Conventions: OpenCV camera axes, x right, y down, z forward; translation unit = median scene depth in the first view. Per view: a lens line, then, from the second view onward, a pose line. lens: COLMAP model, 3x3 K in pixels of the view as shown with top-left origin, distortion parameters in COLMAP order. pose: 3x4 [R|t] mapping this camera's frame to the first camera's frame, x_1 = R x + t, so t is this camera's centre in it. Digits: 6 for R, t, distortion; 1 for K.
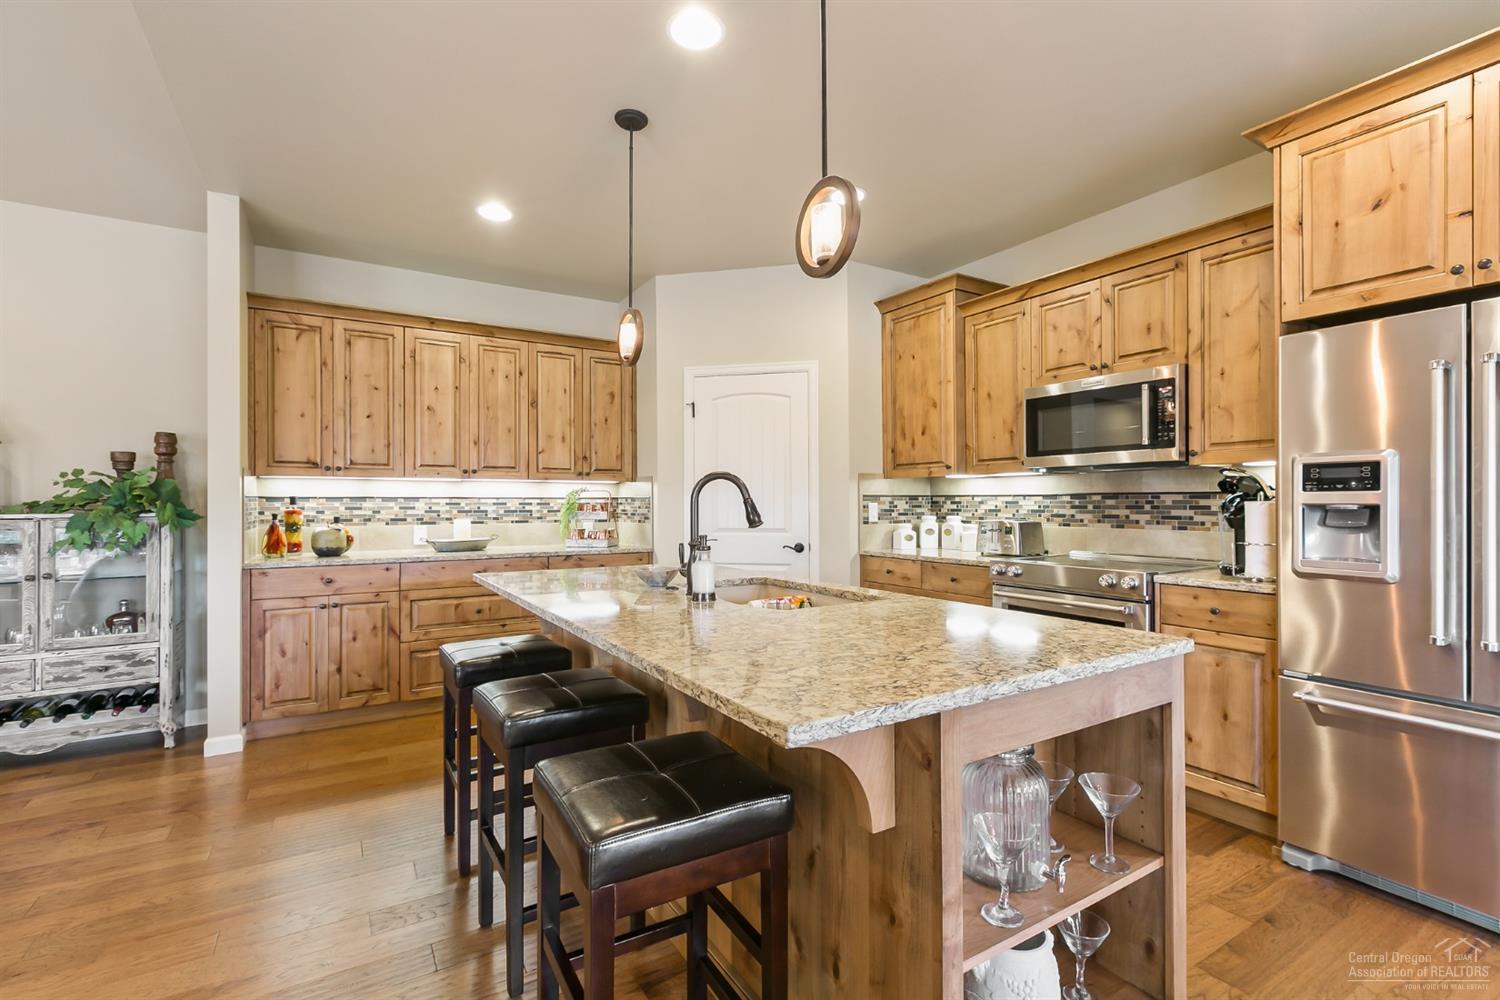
lens RADIAL K [[675.0, 0, 749.9], [0, 675.0, 504.6], [0, 0, 1]] dist [0.000940, 0.000047]
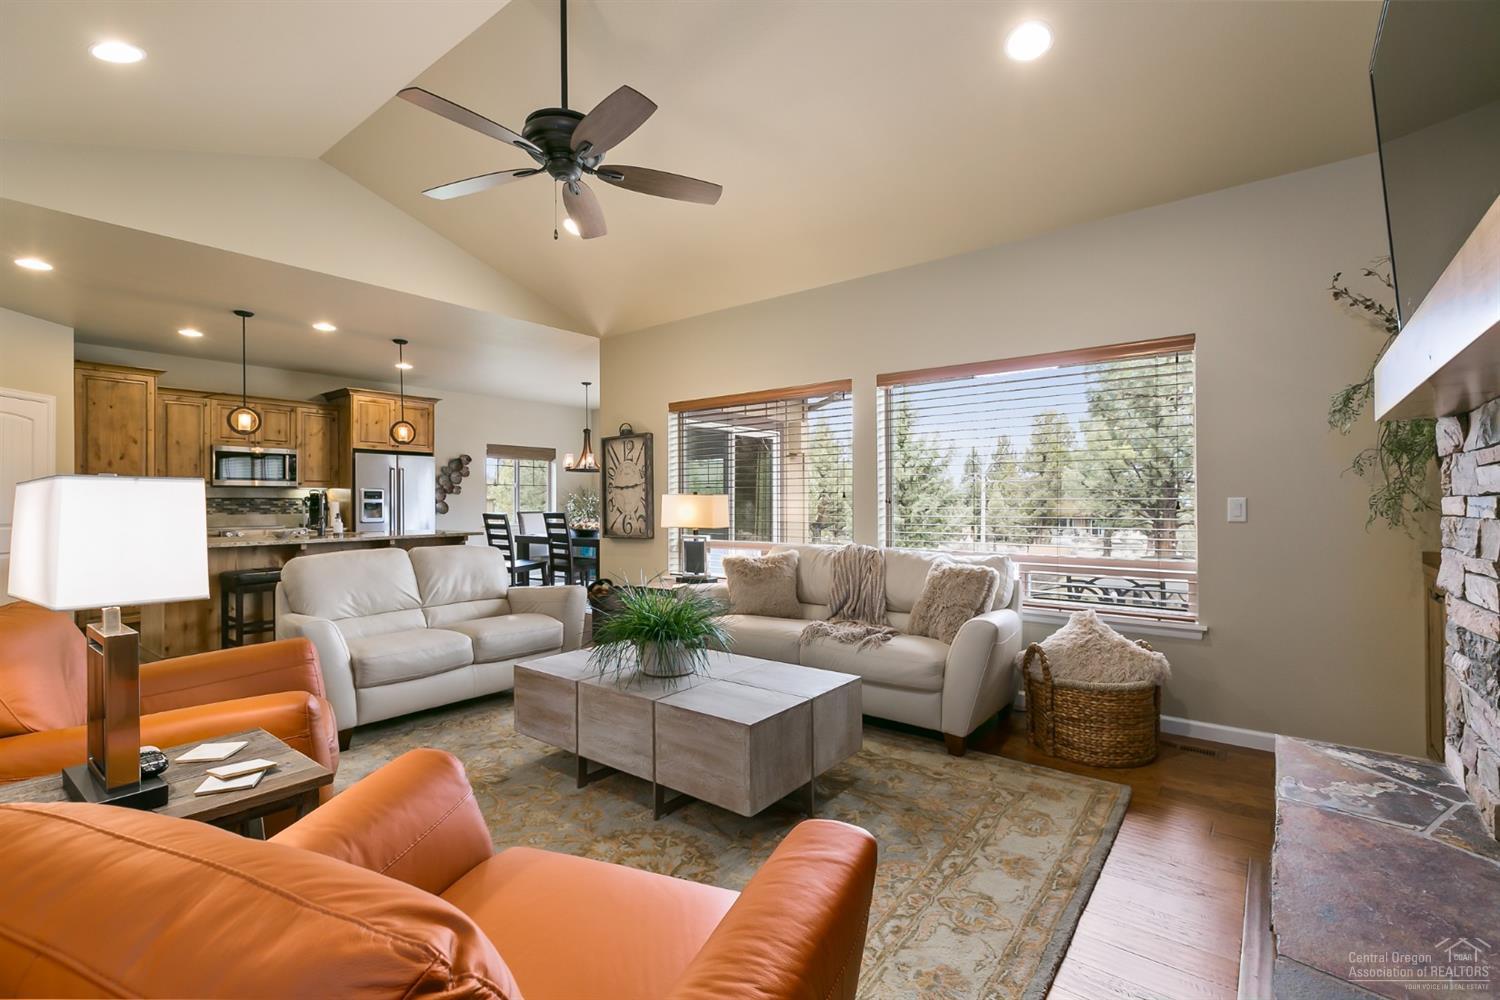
lens RADIAL K [[678.4, 0, 746.2], [0, 678.4, 492.5], [0, 0, 1]] dist [0.000766, 0.000039]
pose [[-0.336334, 0.009766, 0.941692, -1.710771], [-0.000379, 0.999945, -0.010505, -0.010394], [-0.941743, -0.003890, -0.336312, 0.172169]]
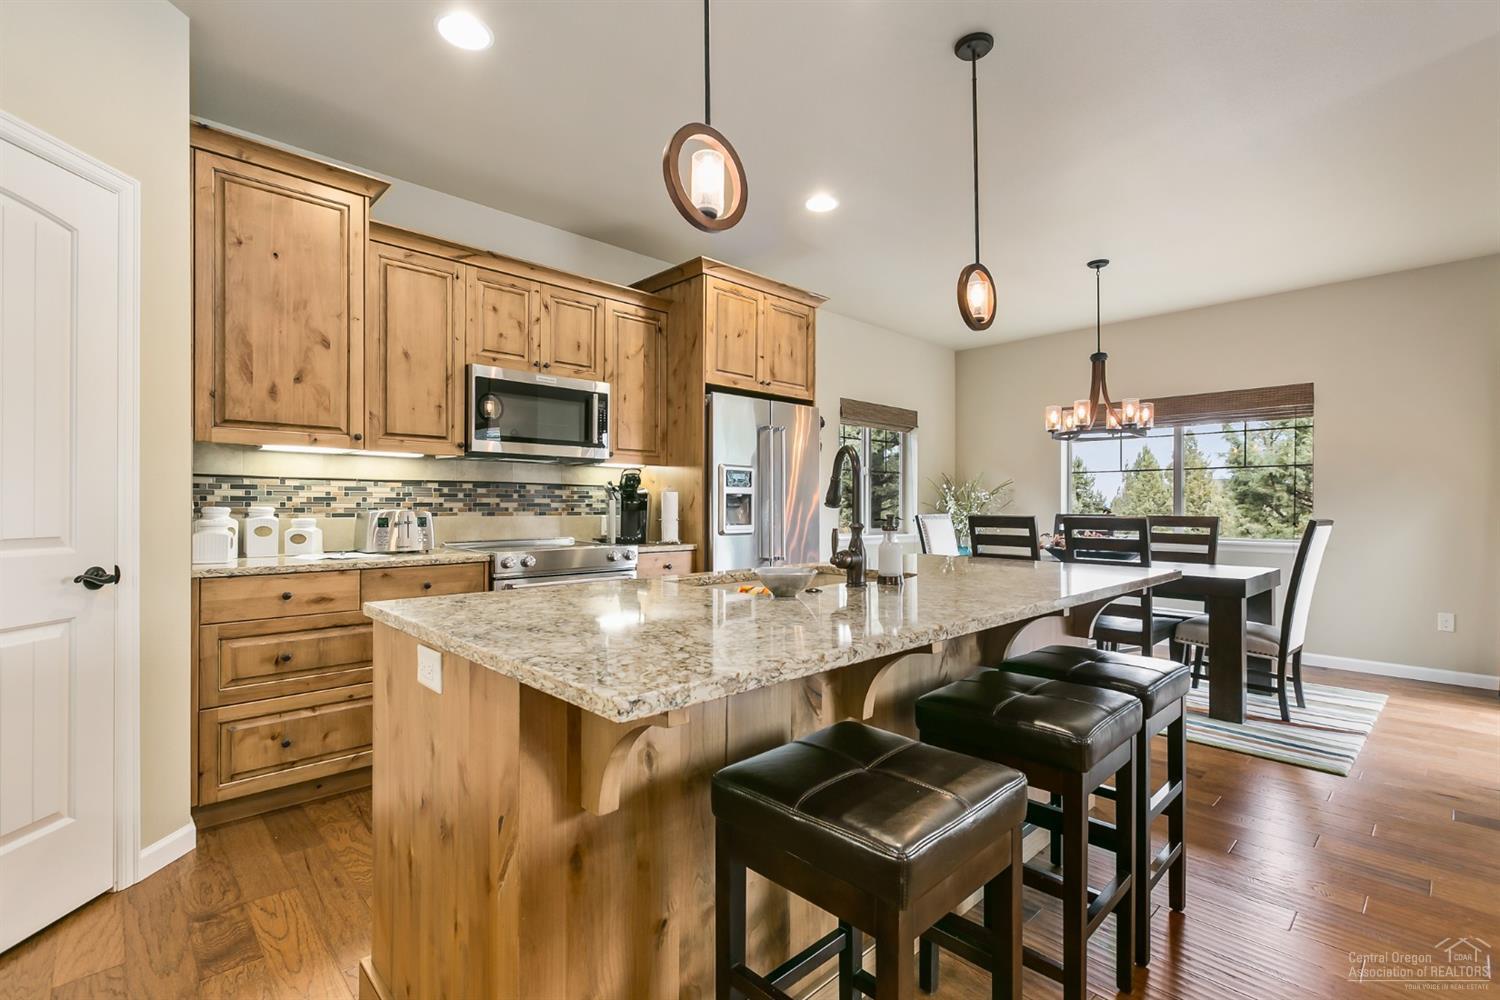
lens RADIAL K [[685.6, 0, 750.0], [0, 685.6, 500.0], [0, 0, 1]] dist [-0.000477, -0.000105]
pose [[-0.219309, 0.010170, 0.975602, -0.492252], [0.001190, 0.999948, -0.010156, 0.018723], [-0.975655, -0.001067, -0.219310, 0.722243]]
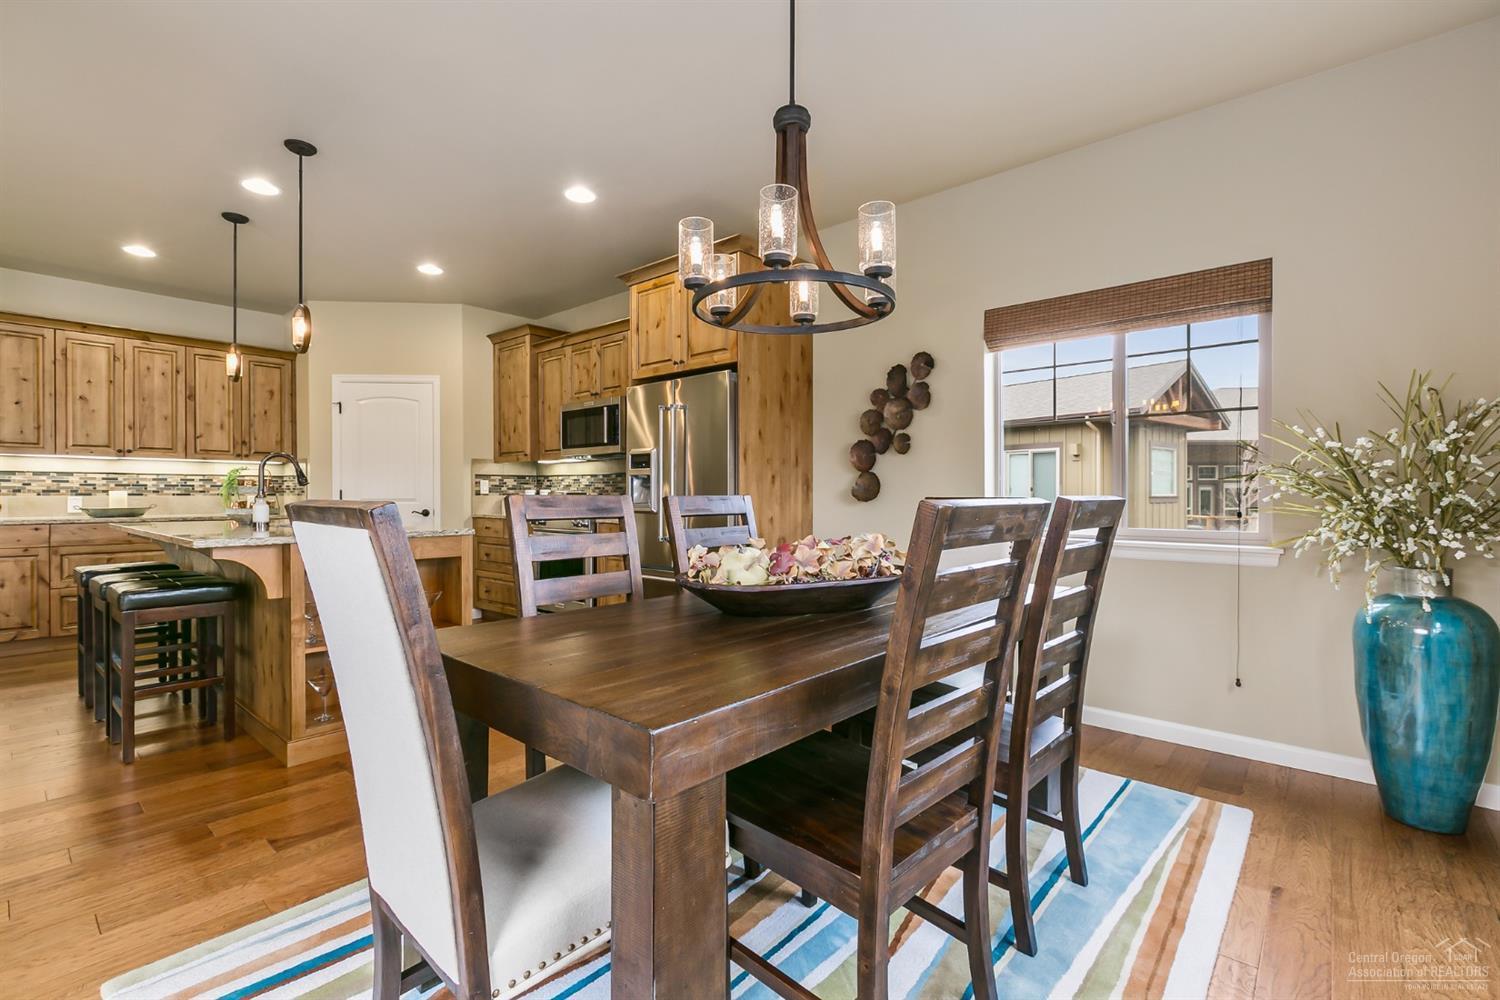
lens RADIAL K [[665.9, 0, 750.0], [0, 665.9, 500.0], [0, 0, 1]] dist [-0.001548, -0.000360]
pose [[0.953144, -0.000227, 0.302518, 0.307495], [-0.001407, 0.999986, 0.005185, 0.032254], [-0.302515, -0.005368, 0.953130, -0.499773]]
